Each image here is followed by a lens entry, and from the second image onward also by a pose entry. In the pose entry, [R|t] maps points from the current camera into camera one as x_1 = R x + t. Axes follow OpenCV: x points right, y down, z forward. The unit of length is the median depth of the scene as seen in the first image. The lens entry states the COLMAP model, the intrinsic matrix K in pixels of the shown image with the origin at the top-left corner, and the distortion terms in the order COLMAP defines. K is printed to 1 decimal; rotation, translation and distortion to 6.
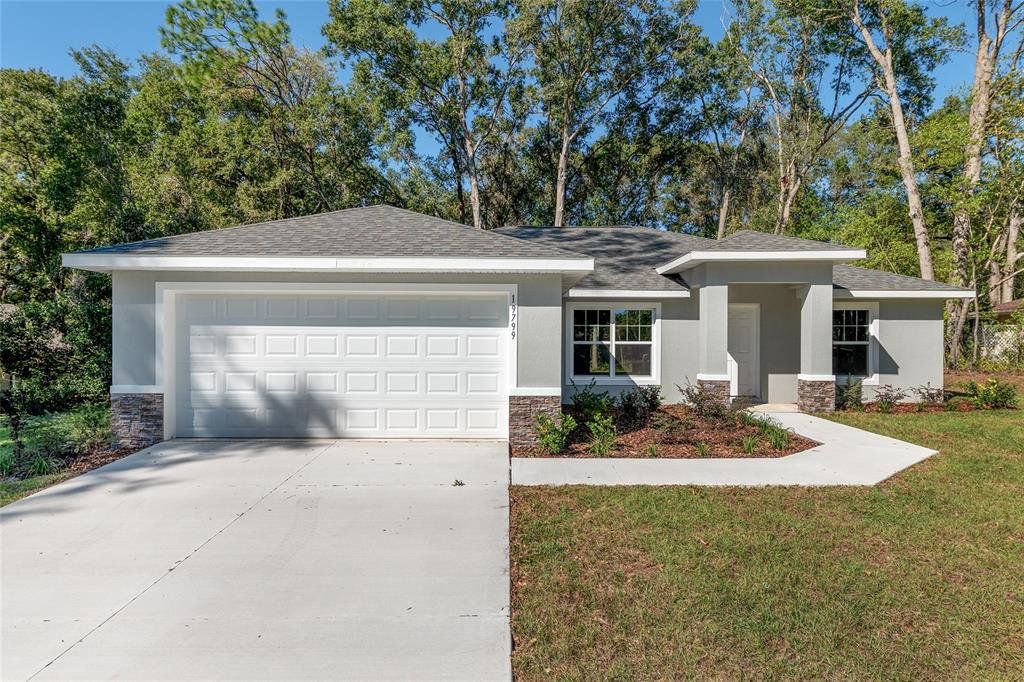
lens RADIAL K [[602.5, 0, 504.8], [0, 602.5, 341.2], [0, 0, 1]] dist [-0.000037, -0.000643]
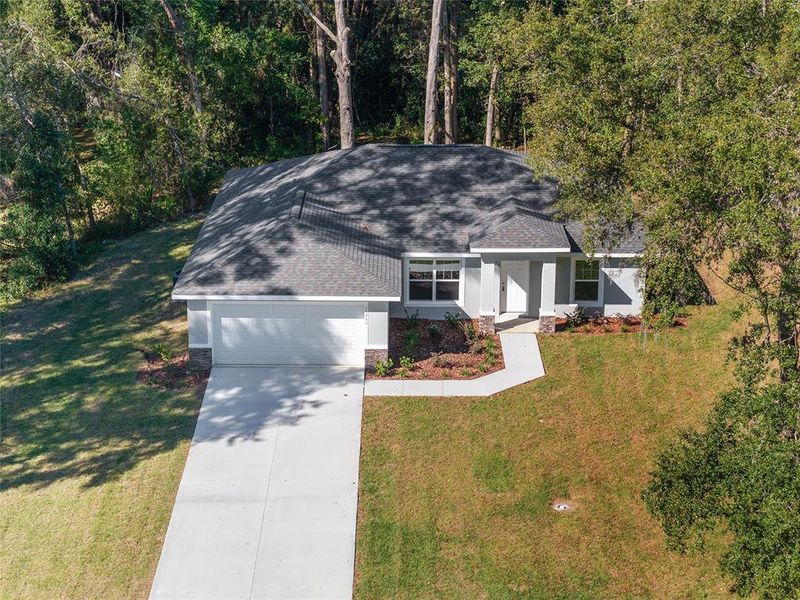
lens RADIAL K [[1722.9, 0, 400.0], [0, 1722.9, 300.0], [0, 0, 1]] dist [0.467184, 0.016773]
pose [[0.999991, -0.000997, 0.004005, 0.072801], [-0.000307, 0.949718, 0.313106, -1.359823], [-0.004115, -0.313104, 0.949710, -3.285283]]
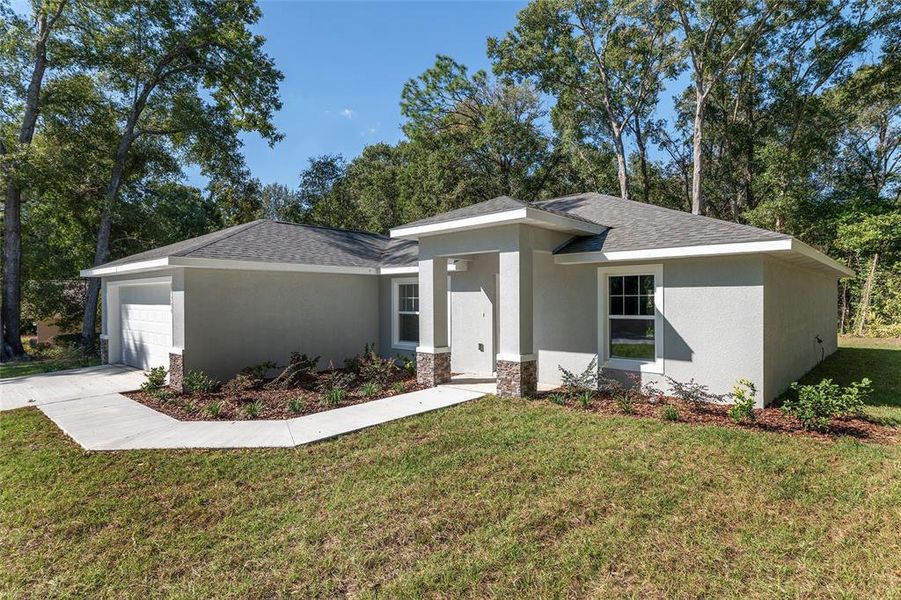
lens RADIAL K [[490.3, 0, 450.9], [0, 490.3, 294.2], [0, 0, 1]] dist [0.000036, -0.000252]
pose [[0.741469, -0.014068, -0.670839, 0.835497], [0.003910, 0.999854, -0.016646, -0.017550], [0.670975, 0.009720, 0.741416, 0.366852]]
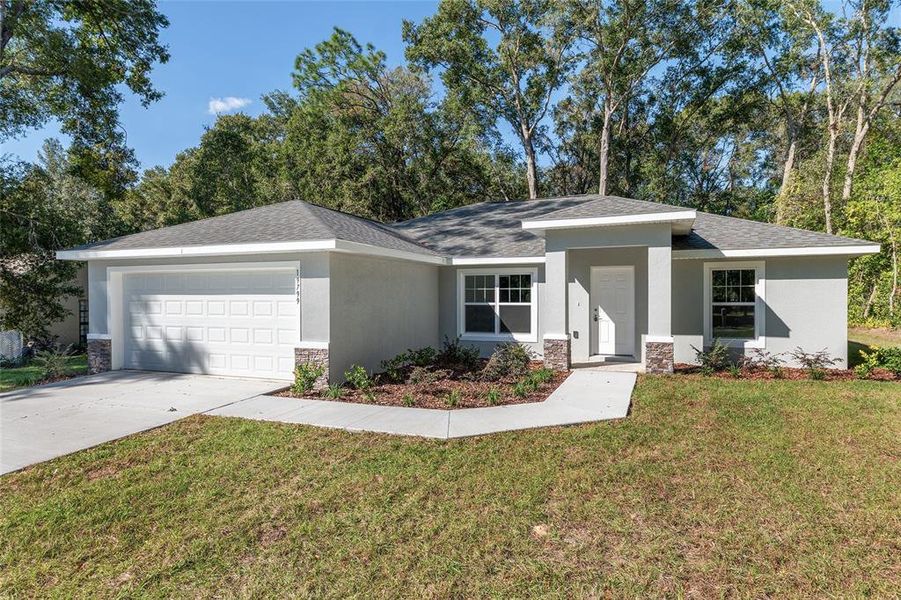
lens RADIAL K [[523.2, 0, 450.3], [0, 523.2, 295.4], [0, 0, 1]] dist [0.000768, -0.000429]
pose [[0.929577, -0.007262, -0.368558, 0.464445], [0.005557, 0.999968, -0.005687, -0.008436], [0.368587, 0.003239, 0.929587, 0.053482]]
